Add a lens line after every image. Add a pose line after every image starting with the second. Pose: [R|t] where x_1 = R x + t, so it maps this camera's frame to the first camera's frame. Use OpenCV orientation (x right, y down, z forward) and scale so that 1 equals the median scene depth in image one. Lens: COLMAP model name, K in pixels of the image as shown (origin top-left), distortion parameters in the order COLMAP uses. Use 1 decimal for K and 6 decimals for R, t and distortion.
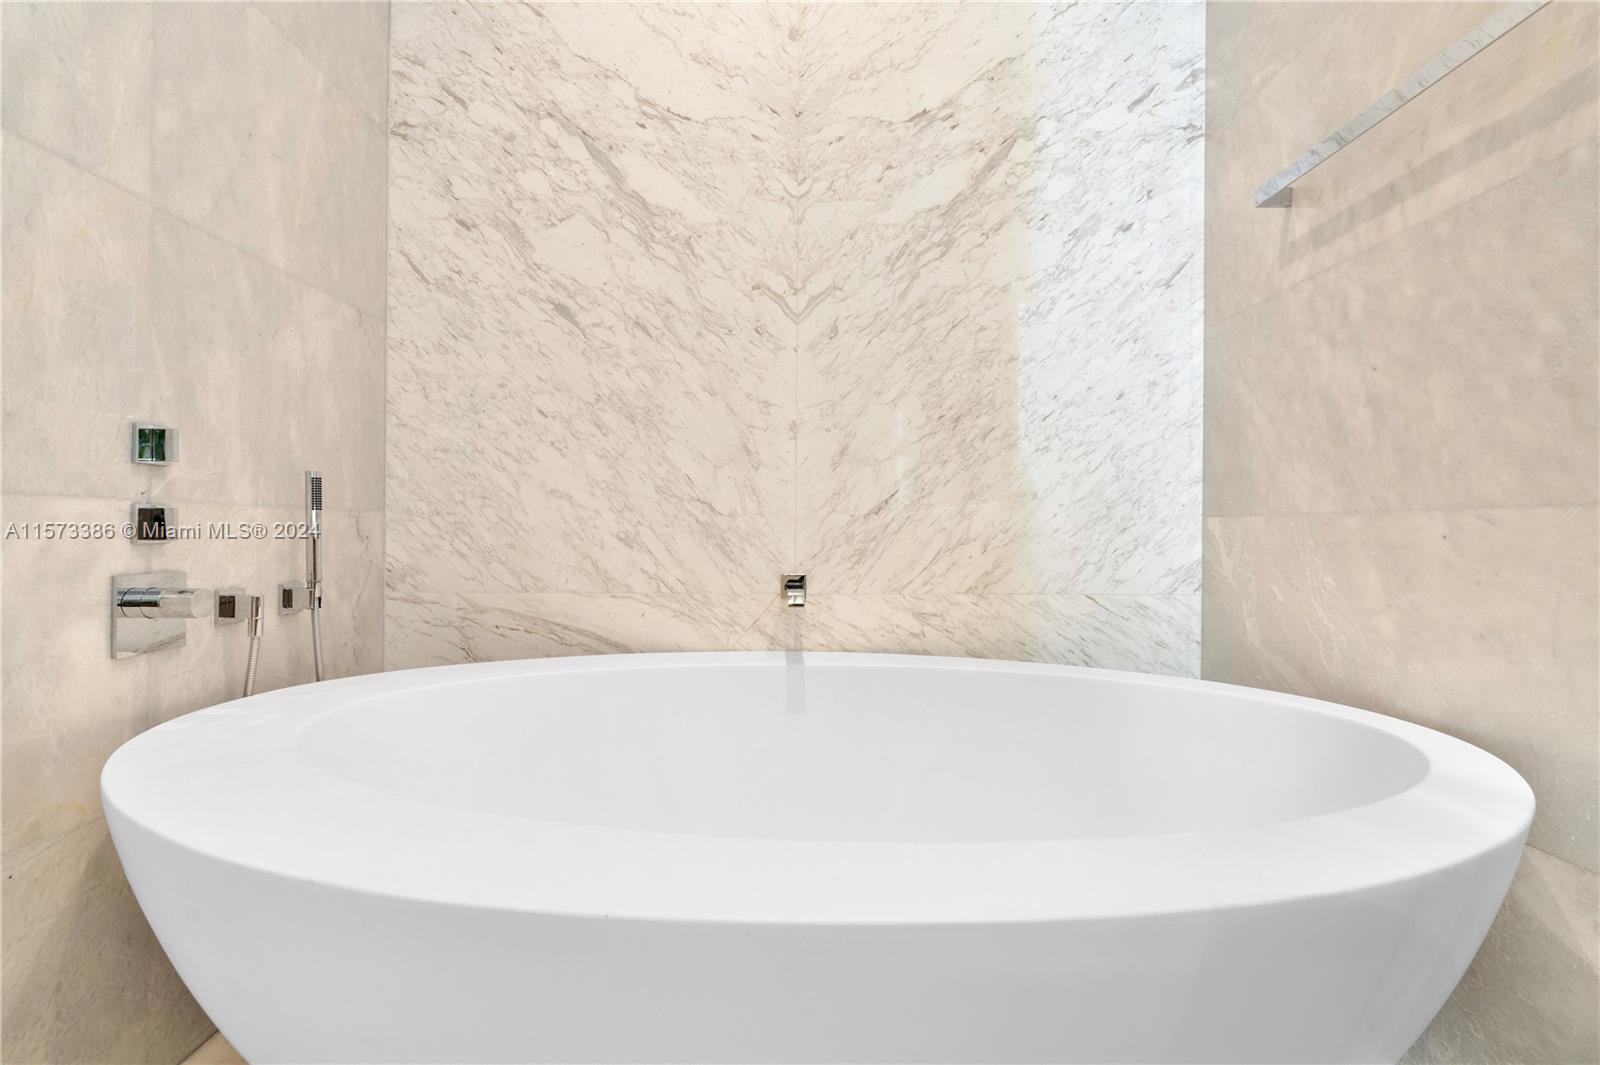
lens RADIAL K [[722.0, 0, 800.4], [0, 722.0, 534.6], [0, 0, 1]] dist [-0.008064, 0.003161]
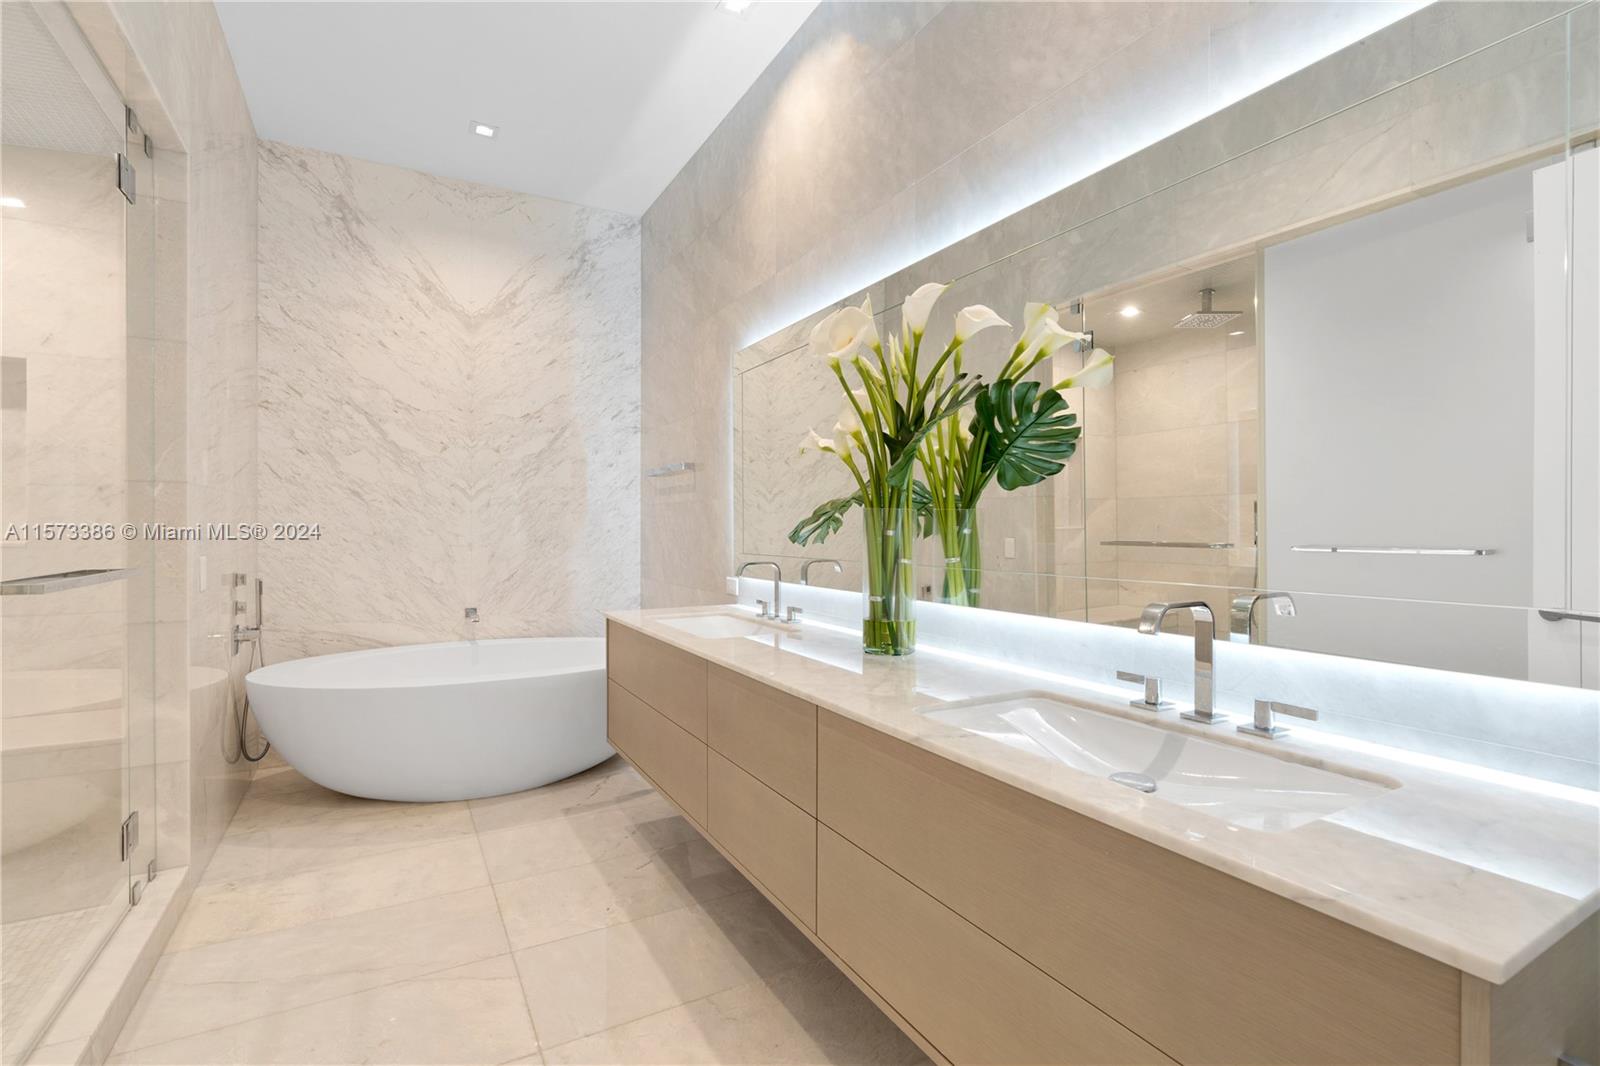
lens RADIAL K [[722.0, 0, 795.8], [0, 722.0, 538.9], [0, 0, 1]] dist [-0.008064, 0.003161]
pose [[0.863177, -0.006410, 0.504860, -0.280256], [0.007951, 0.999968, -0.000898, -0.159253], [-0.504838, 0.004789, 0.863201, -1.564548]]
